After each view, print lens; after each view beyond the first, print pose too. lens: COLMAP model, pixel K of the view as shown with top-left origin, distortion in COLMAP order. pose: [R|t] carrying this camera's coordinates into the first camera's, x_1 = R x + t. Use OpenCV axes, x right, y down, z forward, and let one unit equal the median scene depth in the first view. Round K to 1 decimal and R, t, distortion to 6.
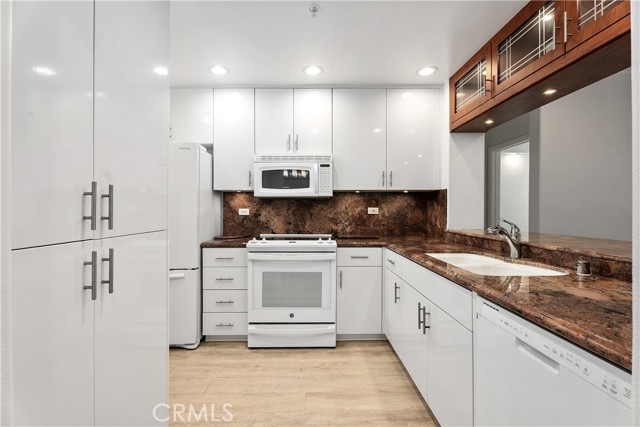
lens RADIAL K [[286.2, 0, 317.8], [0, 286.2, 210.7], [0, 0, 1]] dist [0.003070, -0.002627]
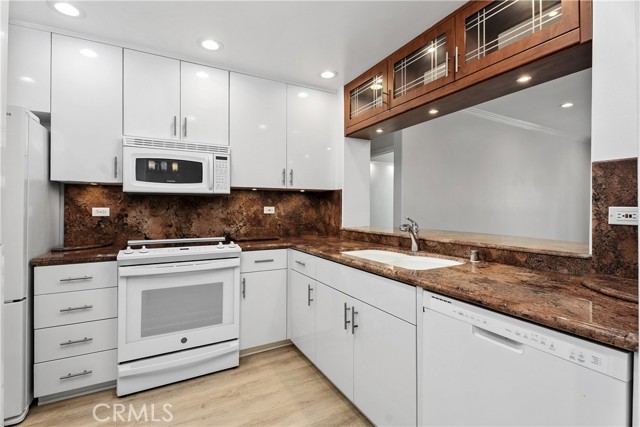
lens RADIAL K [[286.2, 0, 318.8], [0, 286.2, 207.8], [0, 0, 1]] dist [0.003070, -0.002627]
pose [[0.887917, 0.001405, 0.460001, -0.124860], [0.001631, 0.999979, -0.006203, -0.001188], [-0.460000, 0.006258, 0.887897, 0.107986]]
